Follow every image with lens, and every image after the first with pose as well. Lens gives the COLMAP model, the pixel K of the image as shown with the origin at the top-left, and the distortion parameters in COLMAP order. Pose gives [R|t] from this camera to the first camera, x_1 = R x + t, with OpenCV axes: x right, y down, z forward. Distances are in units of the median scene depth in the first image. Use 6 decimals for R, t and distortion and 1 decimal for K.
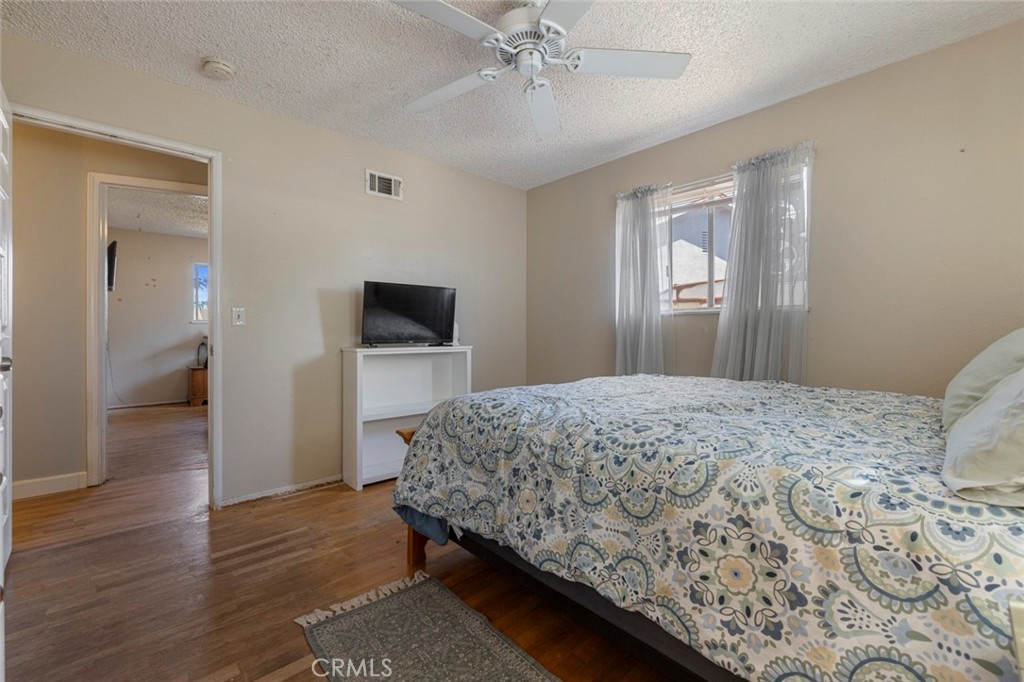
lens RADIAL K [[426.2, 0, 516.8], [0, 426.2, 337.6], [0, 0, 1]] dist [-0.000093, 0.000253]
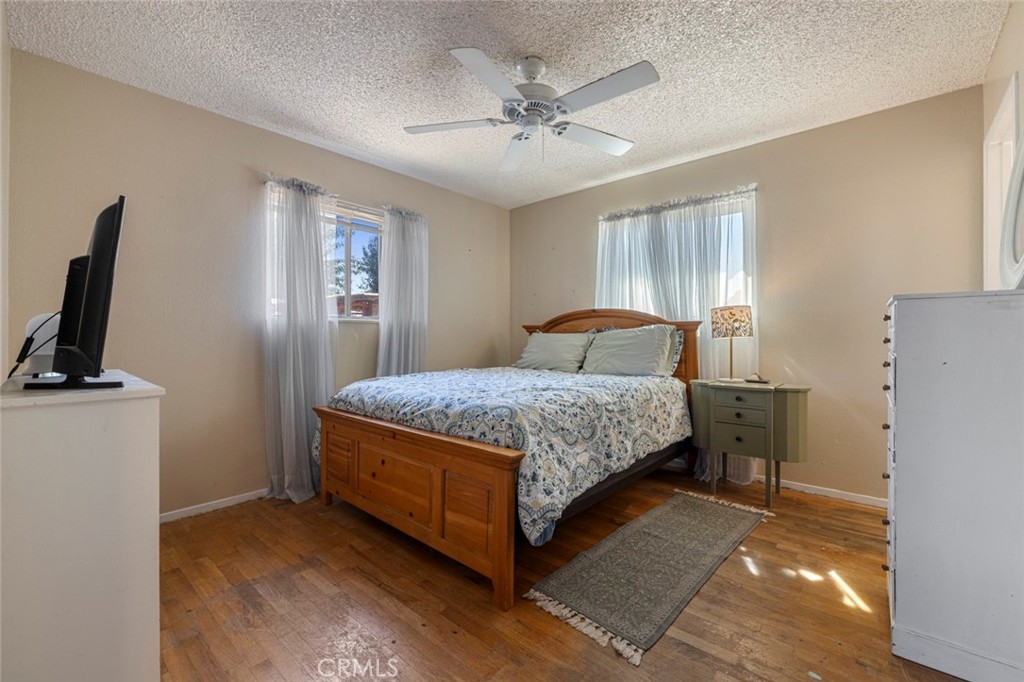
lens RADIAL K [[426.2, 0, 513.8], [0, 426.2, 337.8], [0, 0, 1]] dist [-0.000093, 0.000253]
pose [[-0.096057, 0.000809, 0.995376, -1.341298], [0.019387, 0.999811, 0.001059, -0.018166], [-0.995187, 0.019399, -0.096055, 1.295473]]
